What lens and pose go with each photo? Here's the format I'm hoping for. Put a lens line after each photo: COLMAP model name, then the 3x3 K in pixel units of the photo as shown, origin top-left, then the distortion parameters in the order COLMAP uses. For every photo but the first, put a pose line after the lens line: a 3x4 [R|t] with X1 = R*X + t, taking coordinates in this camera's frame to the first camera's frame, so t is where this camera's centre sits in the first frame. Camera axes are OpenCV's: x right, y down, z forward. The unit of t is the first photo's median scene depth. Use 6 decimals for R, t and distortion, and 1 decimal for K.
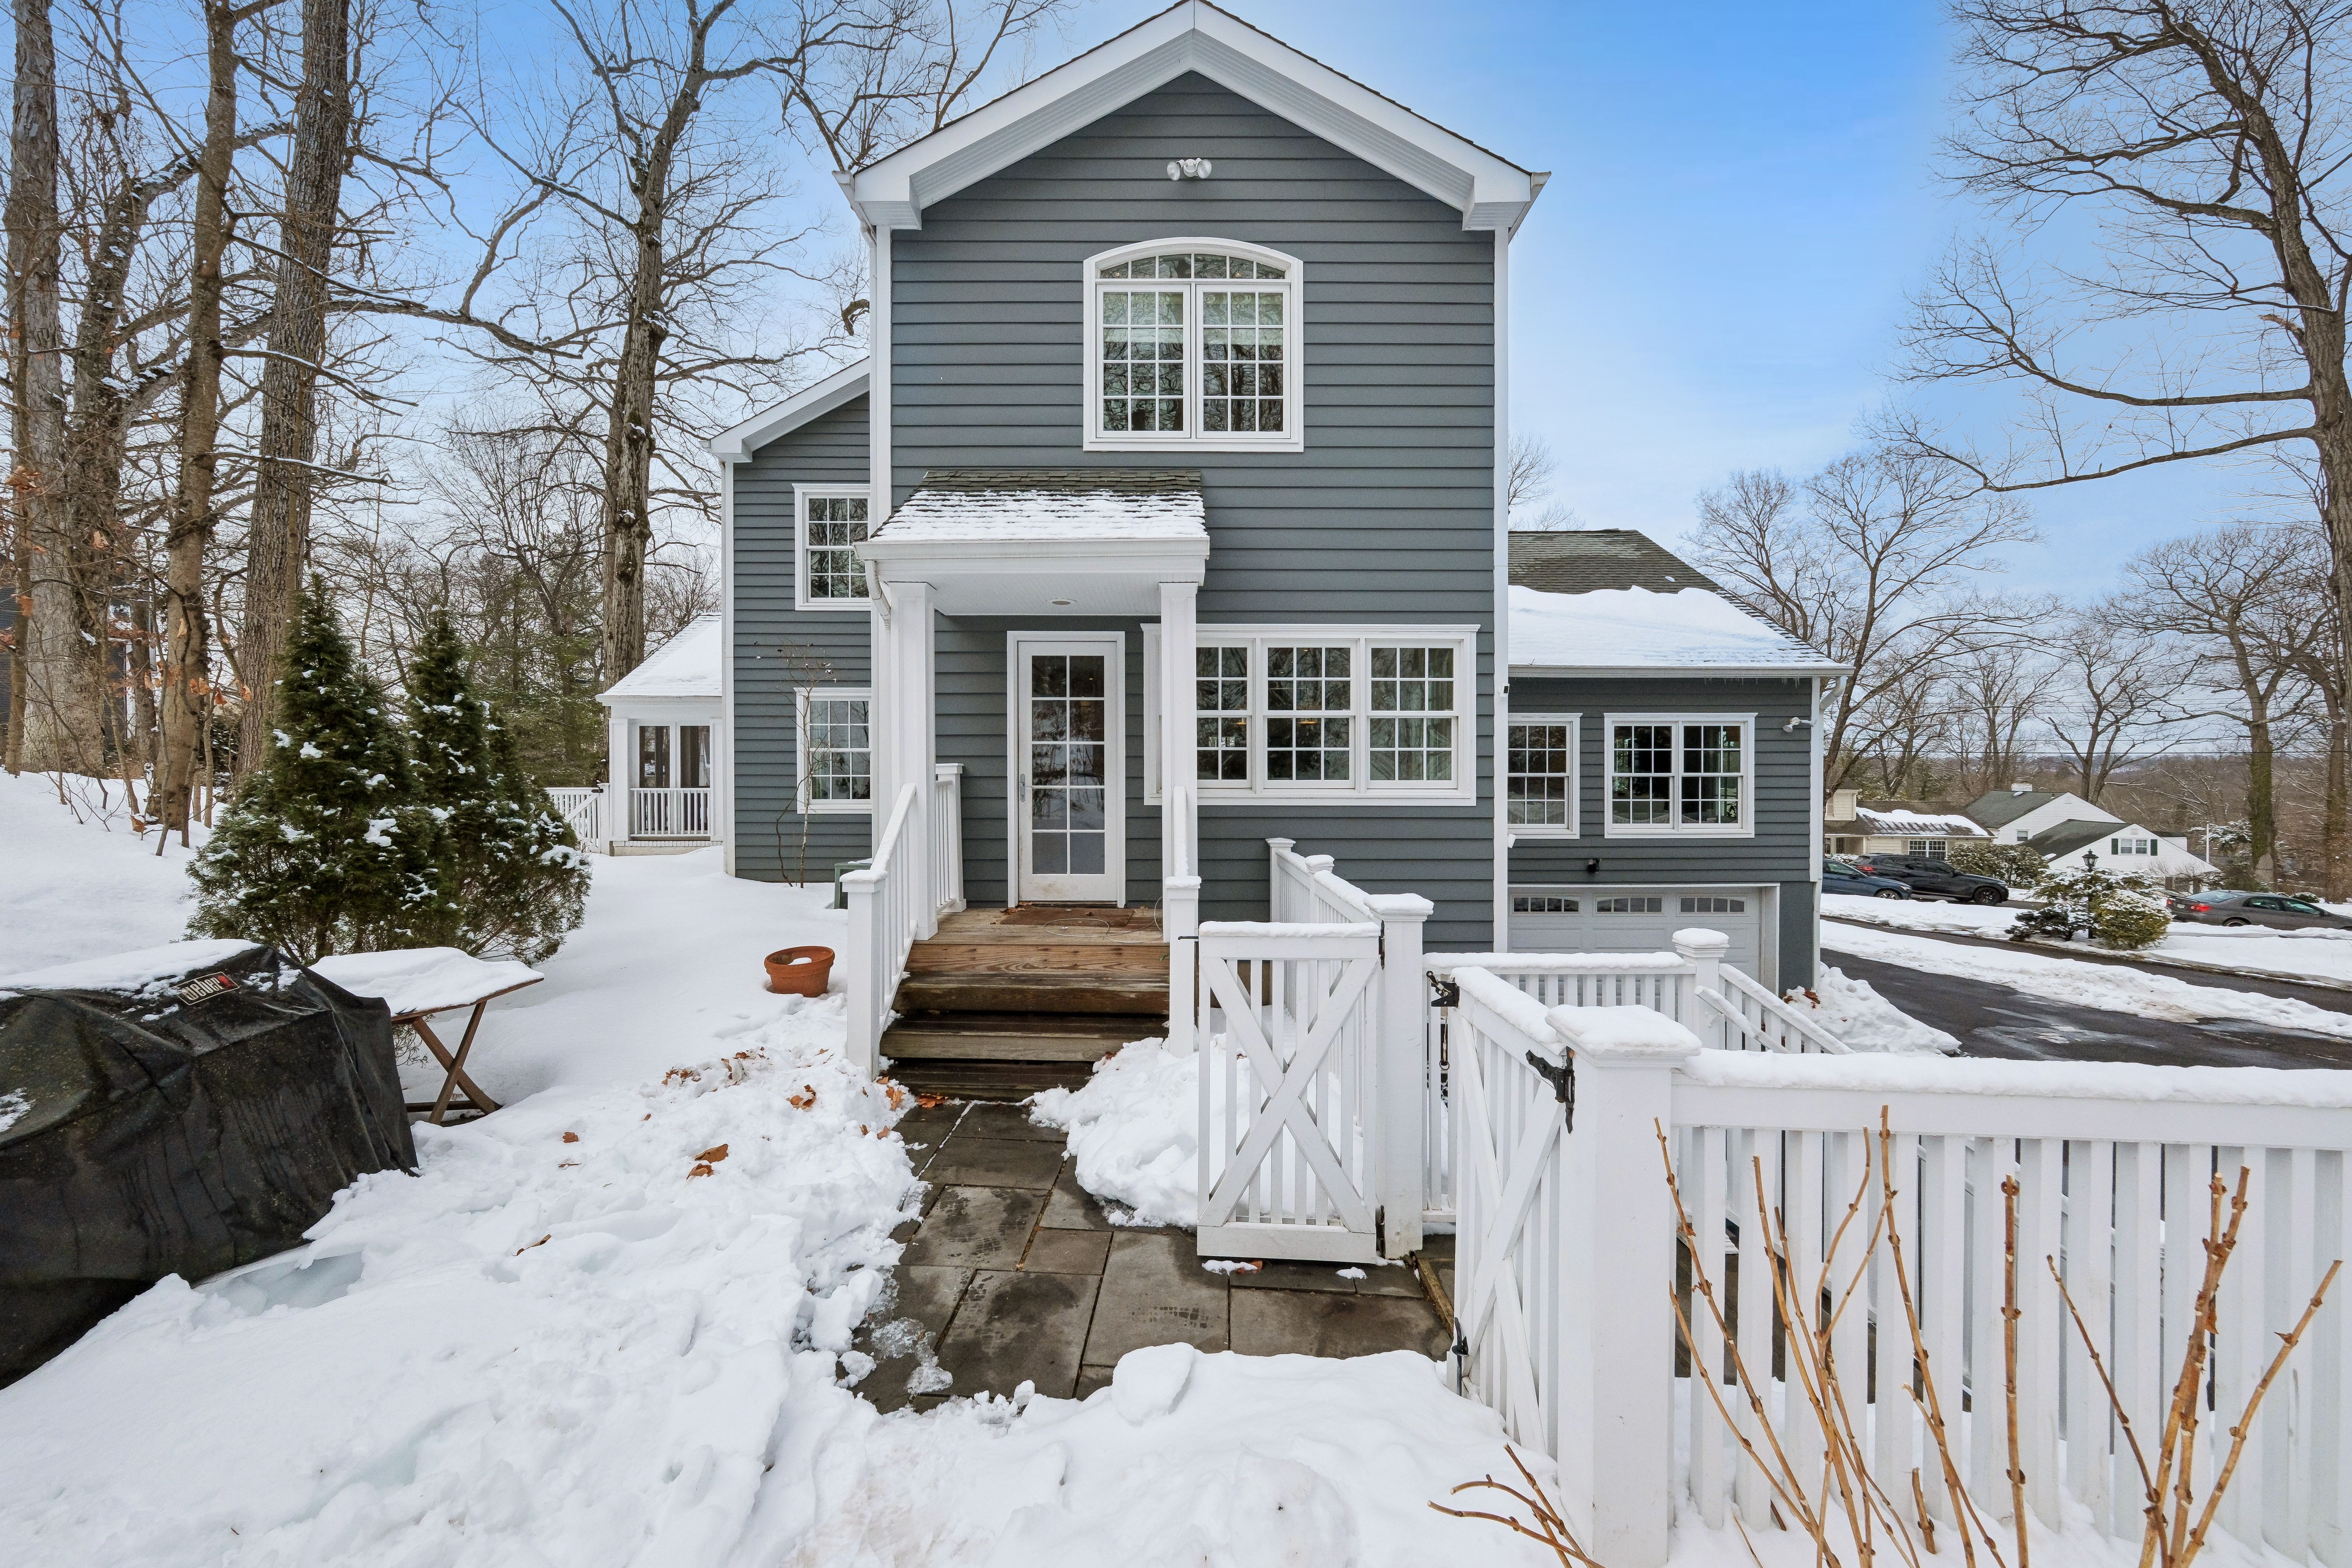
lens RADIAL K [[804.8, 0, 1176.0], [0, 804.8, 784.0], [0, 0, 1]] dist [0.013422, 0.000081]
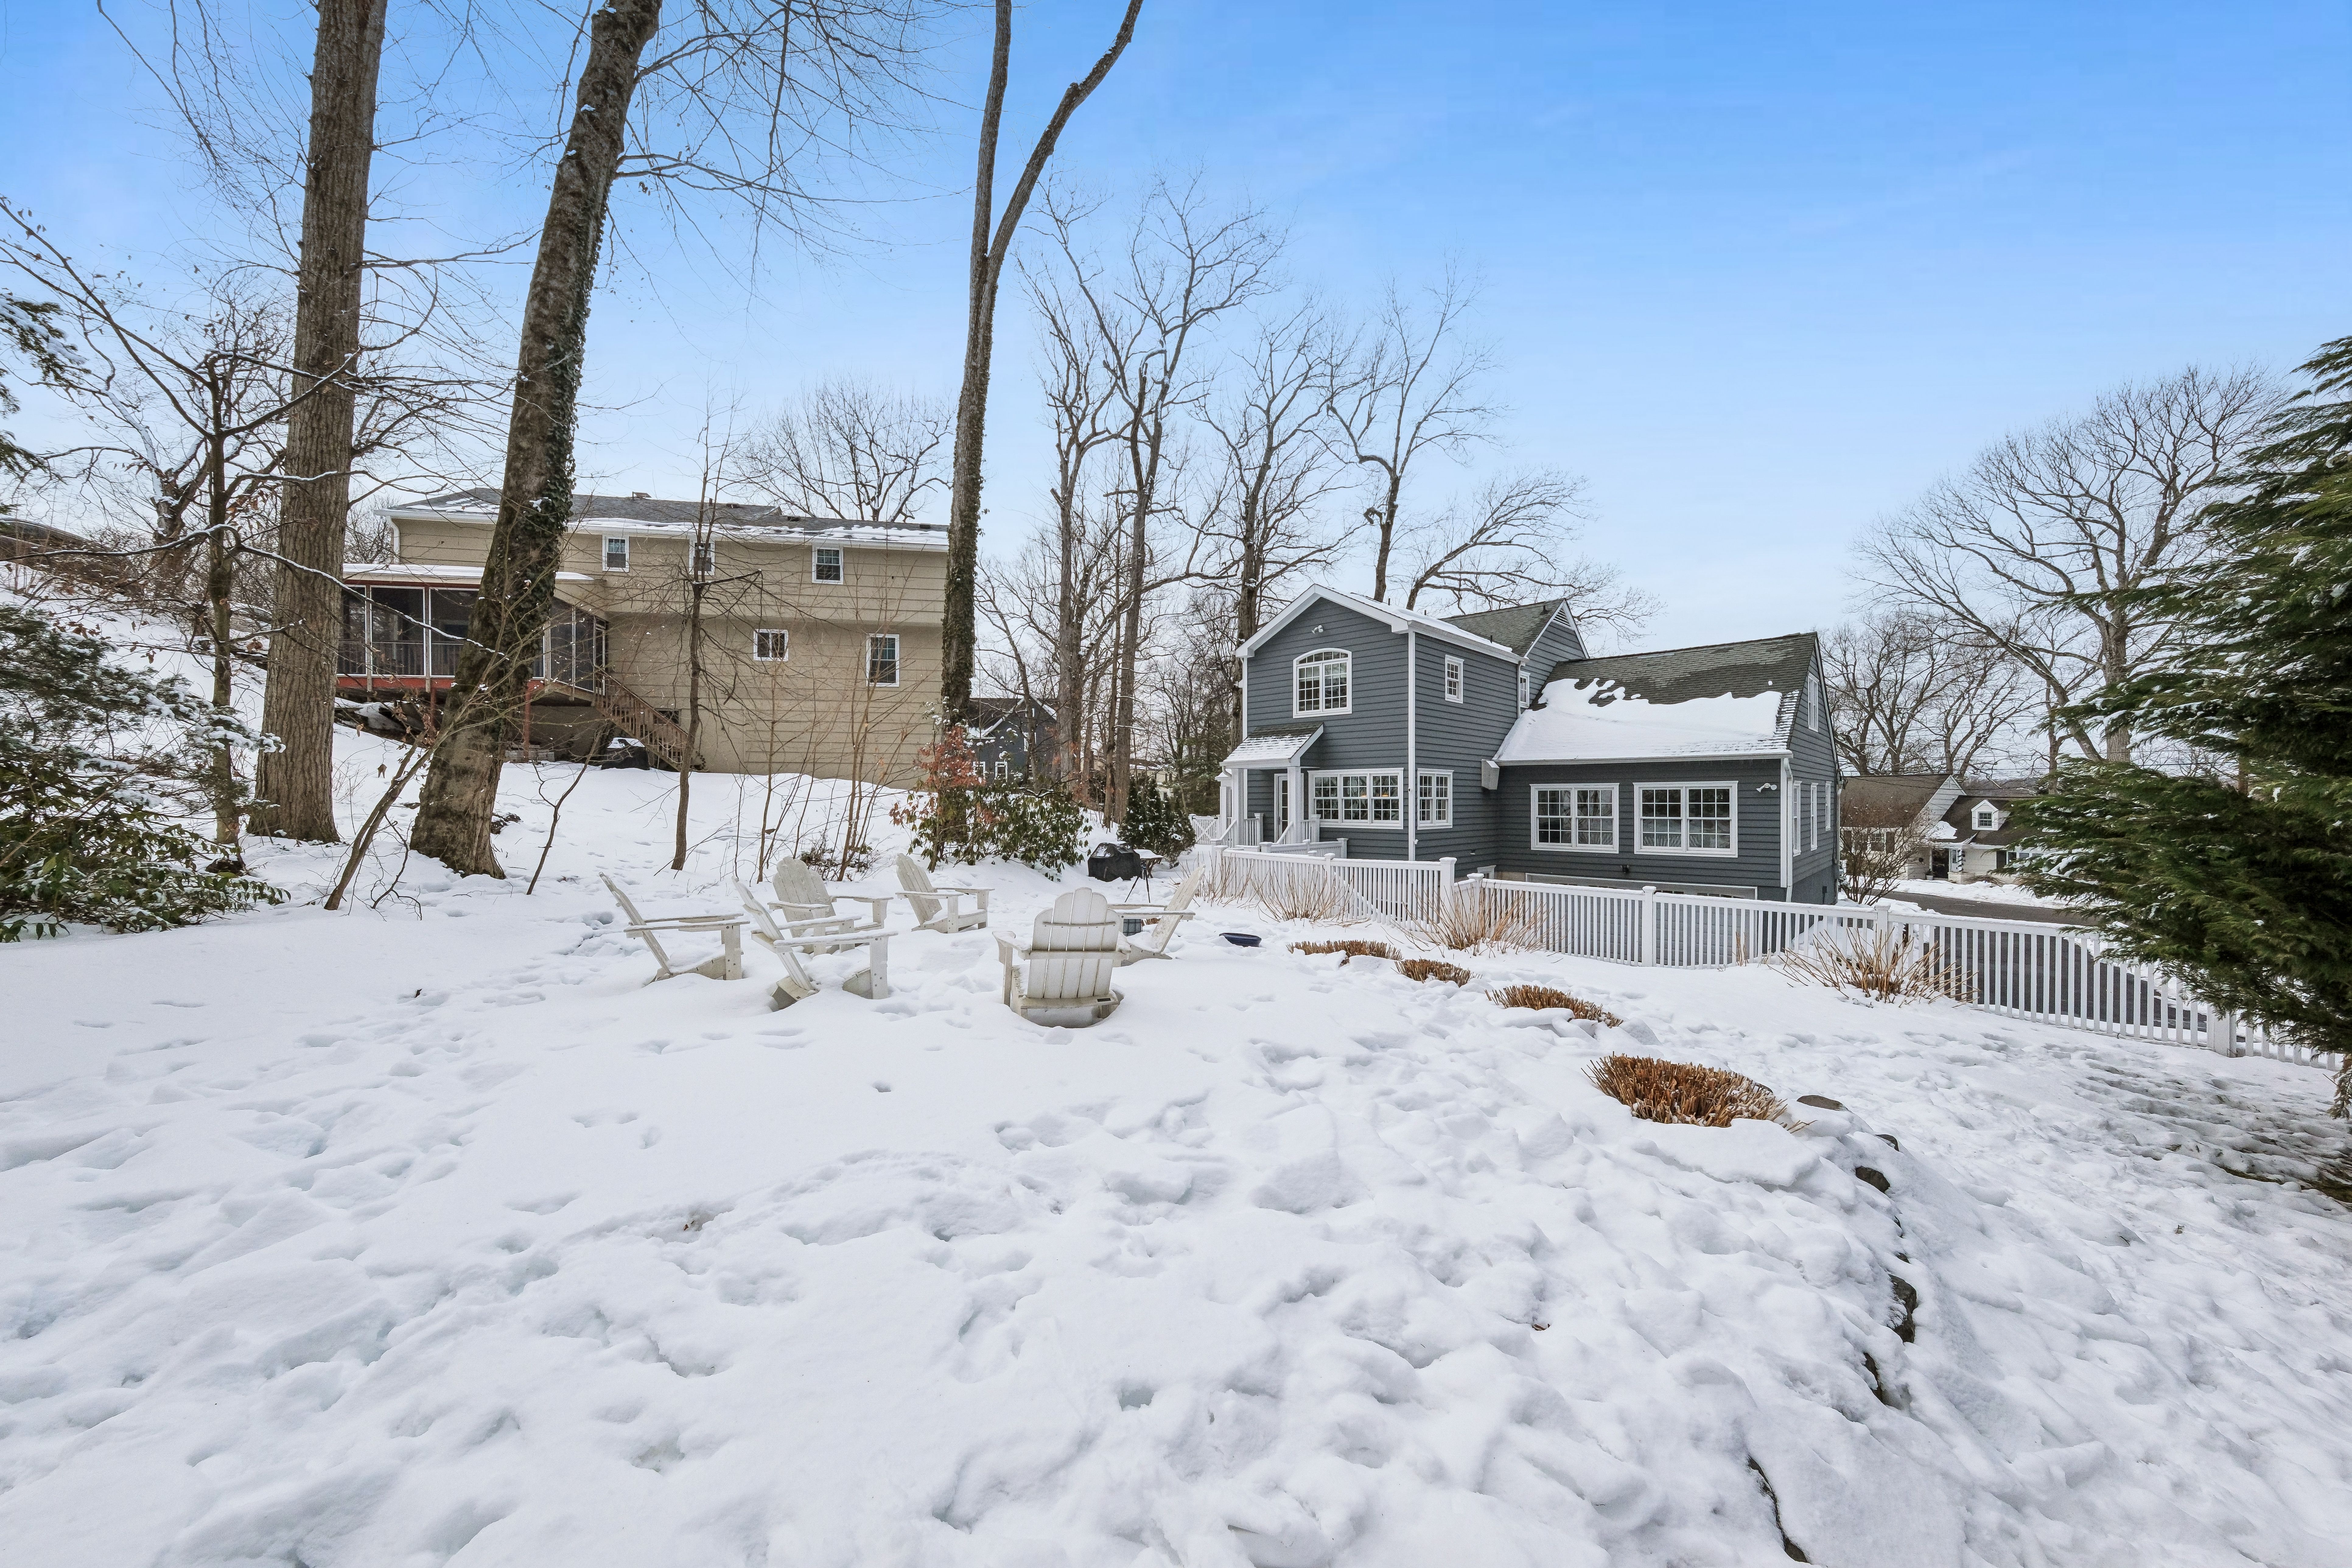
lens RADIAL K [[804.8, 0, 1176.0], [0, 804.8, 784.0], [0, 0, 1]] dist [0.013422, 0.000081]
pose [[0.723886, -0.013251, -0.689792, 1.770174], [-0.005795, 0.999664, -0.025284, -0.059598], [0.689895, 0.022300, 0.723566, -1.661874]]
